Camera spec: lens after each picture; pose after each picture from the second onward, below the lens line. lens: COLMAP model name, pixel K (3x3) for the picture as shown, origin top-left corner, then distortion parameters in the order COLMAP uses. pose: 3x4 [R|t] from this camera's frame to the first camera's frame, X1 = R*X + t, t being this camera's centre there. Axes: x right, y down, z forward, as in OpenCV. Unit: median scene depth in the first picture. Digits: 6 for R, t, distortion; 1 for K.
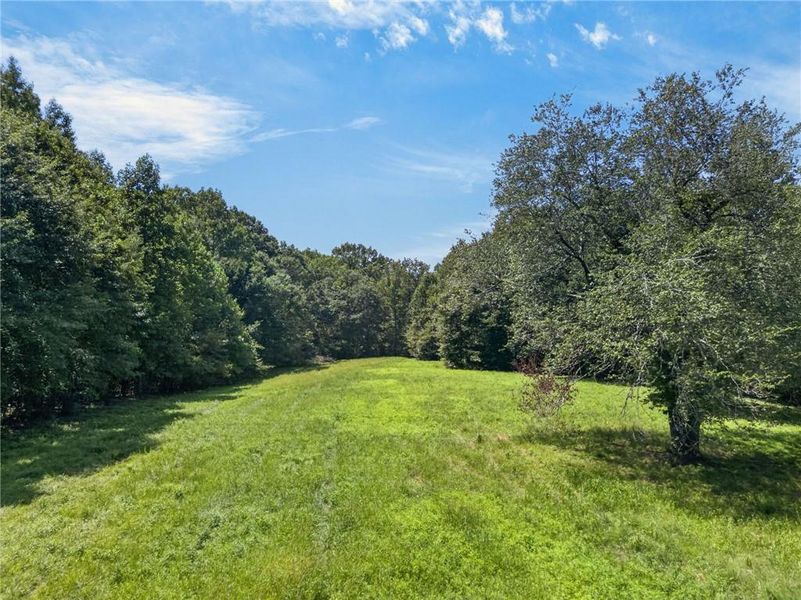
lens RADIAL K [[565.2, 0, 400.5], [0, 565.2, 300.0], [0, 0, 1]] dist [0.003128, -0.000408]
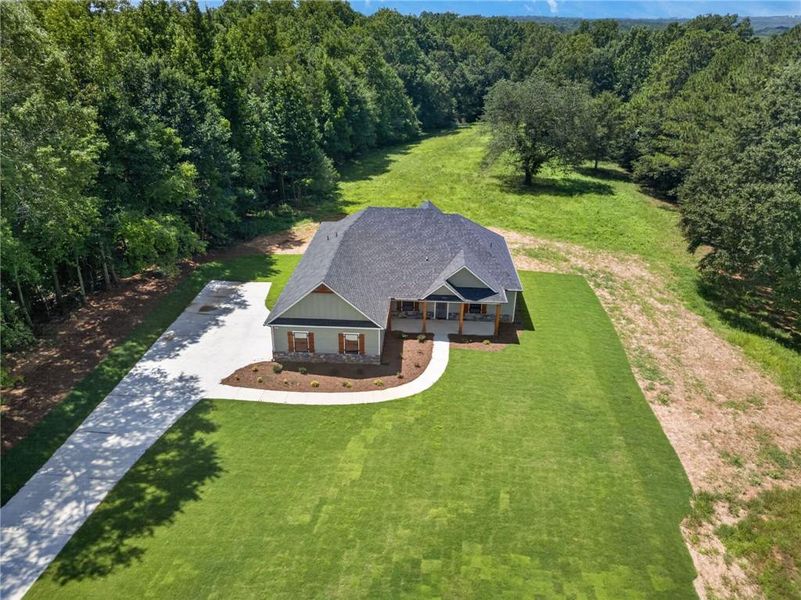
lens RADIAL K [[565.2, 0, 400.5], [0, 565.2, 300.0], [0, 0, 1]] dist [0.003128, -0.000408]
pose [[0.960029, 0.131335, -0.247175, 0.124622], [-0.009056, 0.897193, 0.441545, -0.117754], [0.279754, -0.421657, 0.862521, -0.481065]]
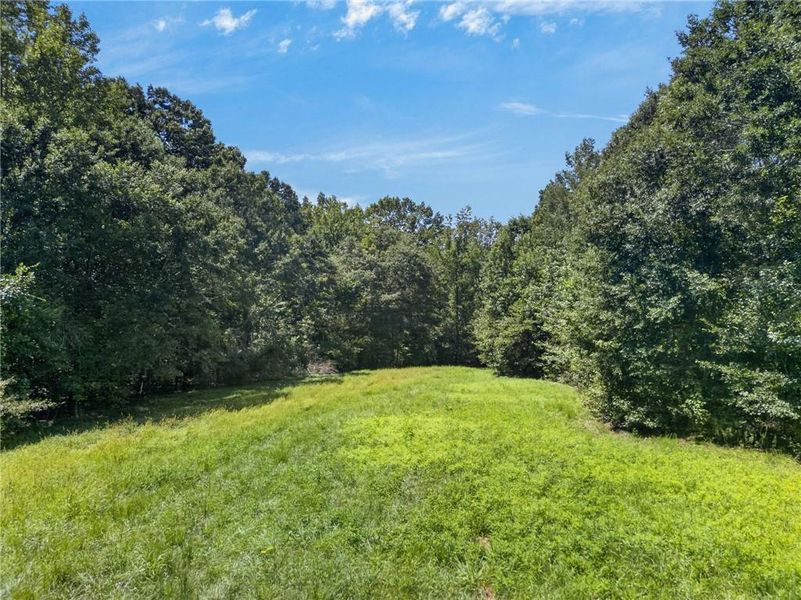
lens RADIAL K [[565.2, 0, 400.5], [0, 565.2, 300.0], [0, 0, 1]] dist [0.003128, -0.000408]
pose [[0.992829, 0.004212, -0.119465, 0.004086], [-0.004478, 0.999988, -0.001952, 0.033705], [0.119455, 0.002473, 0.992837, 0.412655]]
